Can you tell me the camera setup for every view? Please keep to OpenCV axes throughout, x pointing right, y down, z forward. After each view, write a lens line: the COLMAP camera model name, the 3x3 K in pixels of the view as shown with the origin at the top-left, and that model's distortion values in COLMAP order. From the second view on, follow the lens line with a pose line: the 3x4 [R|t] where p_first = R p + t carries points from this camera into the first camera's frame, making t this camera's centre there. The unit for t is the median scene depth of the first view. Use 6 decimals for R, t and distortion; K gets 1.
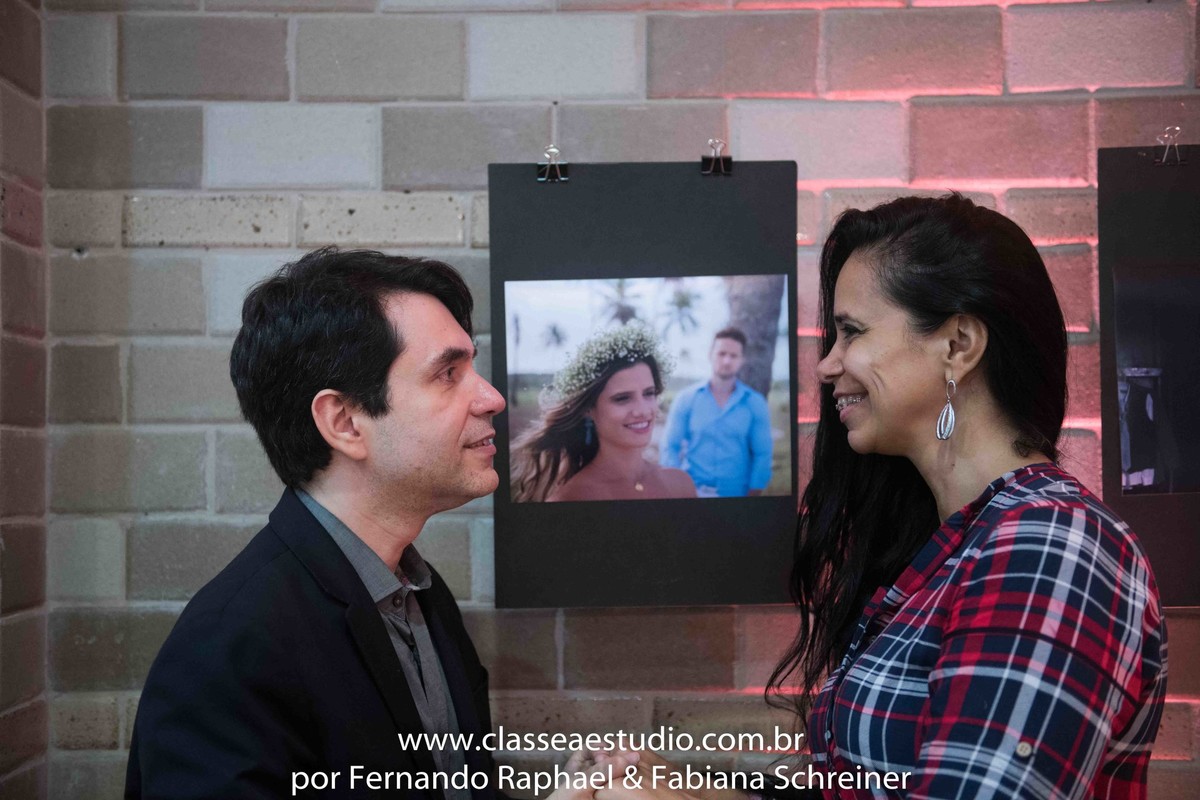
lens RADIAL K [[1757.8, 0, 596.9], [0, 1757.8, 409.9], [0, 0, 1]] dist [0.163464, 0.000000]
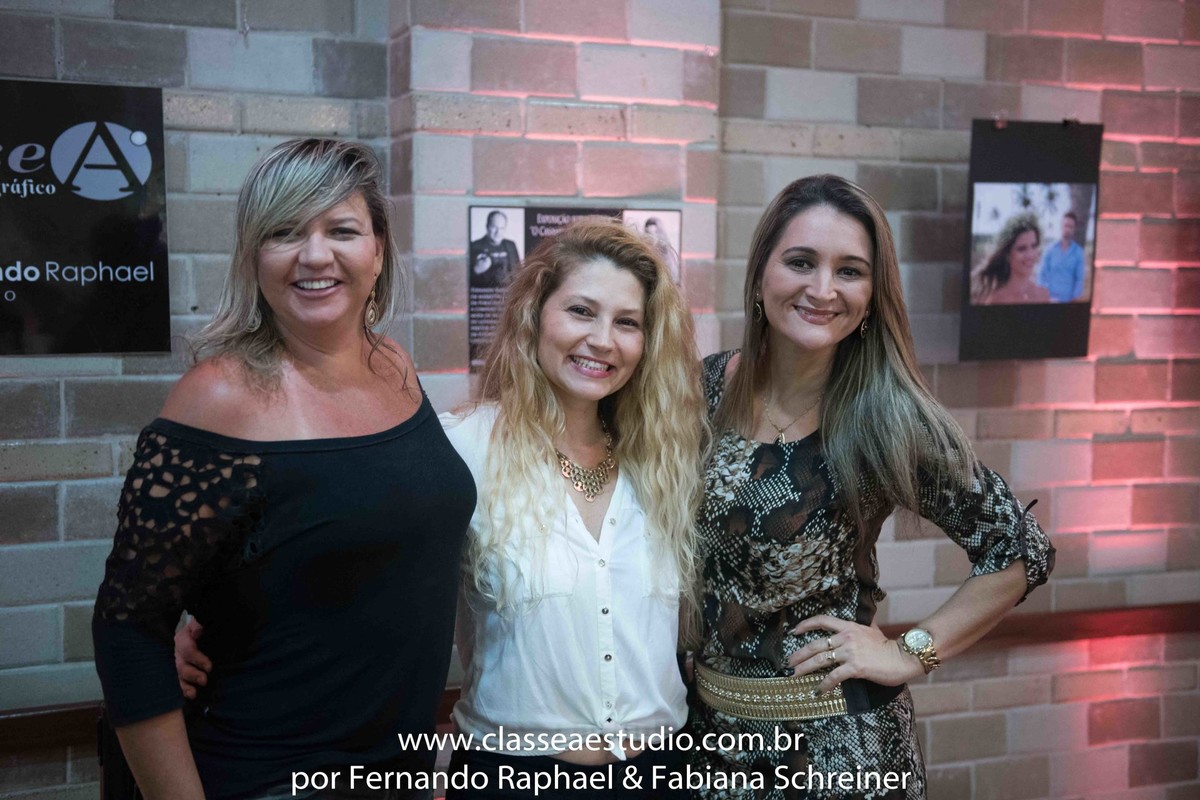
lens RADIAL K [[1757.8, 0, 567.6], [0, 1757.8, 436.1], [0, 0, 1]] dist [0.163464, 0.000000]
pose [[0.882160, -0.027086, 0.470171, -1.278212], [-0.015880, 0.996066, 0.087177, 0.034083], [-0.470683, -0.084370, 0.878259, -0.445838]]
